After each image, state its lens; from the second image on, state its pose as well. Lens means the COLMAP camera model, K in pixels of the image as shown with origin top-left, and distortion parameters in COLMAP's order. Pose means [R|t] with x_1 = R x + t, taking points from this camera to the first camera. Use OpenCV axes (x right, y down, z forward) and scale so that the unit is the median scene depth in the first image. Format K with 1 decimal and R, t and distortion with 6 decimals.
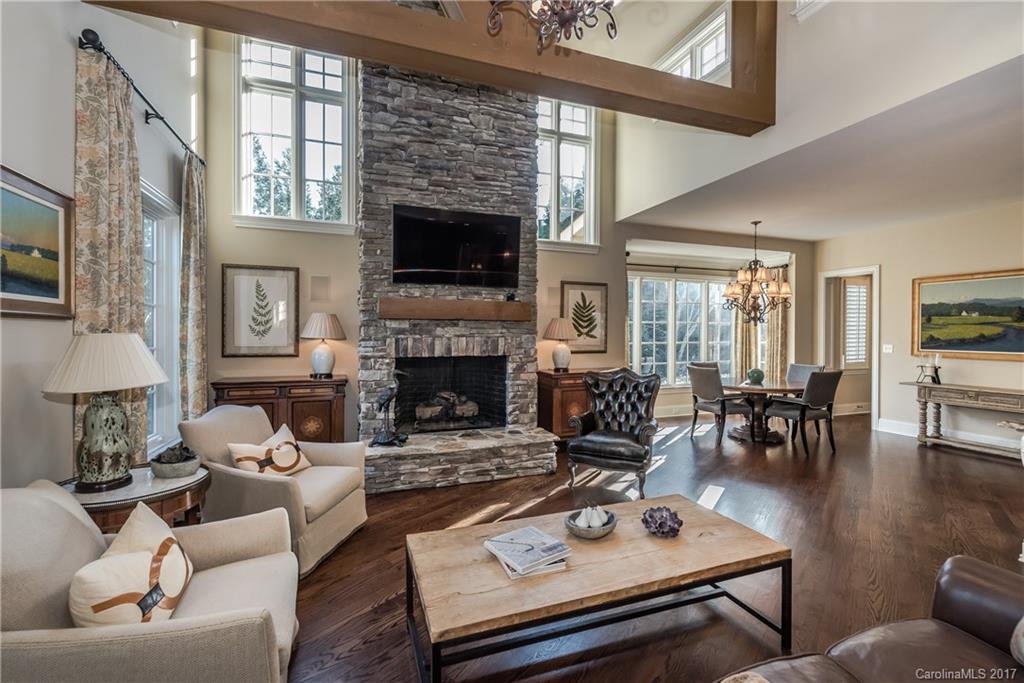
lens RADIAL K [[447.5, 0, 512.9], [0, 447.5, 337.9], [0, 0, 1]] dist [-0.000268, -0.000074]
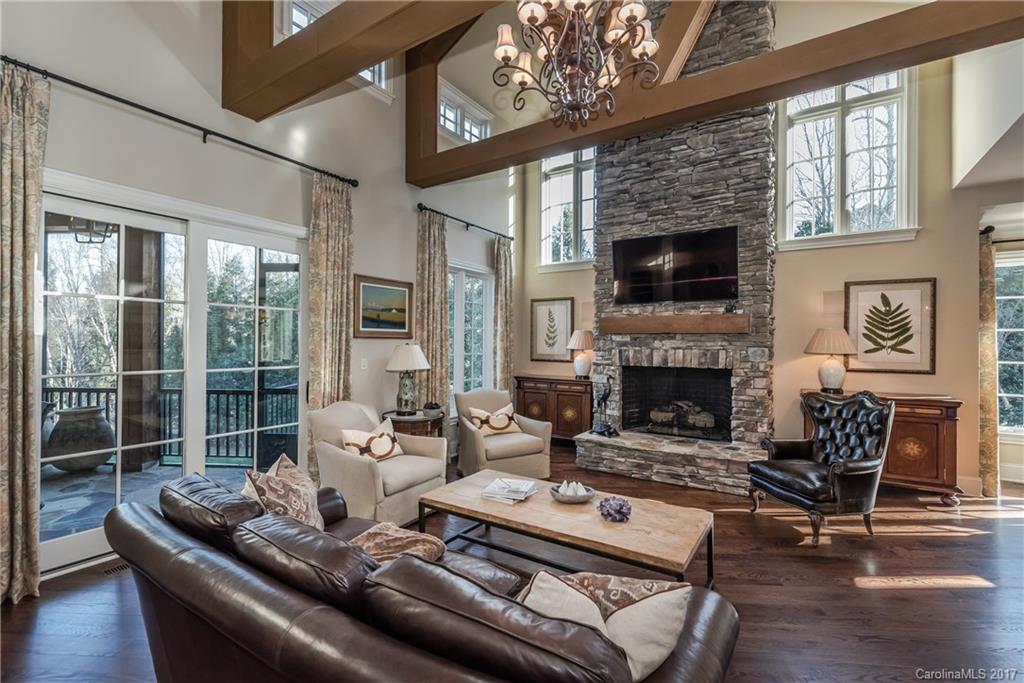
lens RADIAL K [[447.5, 0, 514.2], [0, 447.5, 342.0], [0, 0, 1]] dist [-0.000268, -0.000074]
pose [[0.602534, -0.001317, -0.798092, 0.513785], [-0.011451, 0.999881, -0.010295, -0.003961], [0.798011, 0.015342, 0.602447, 0.039295]]
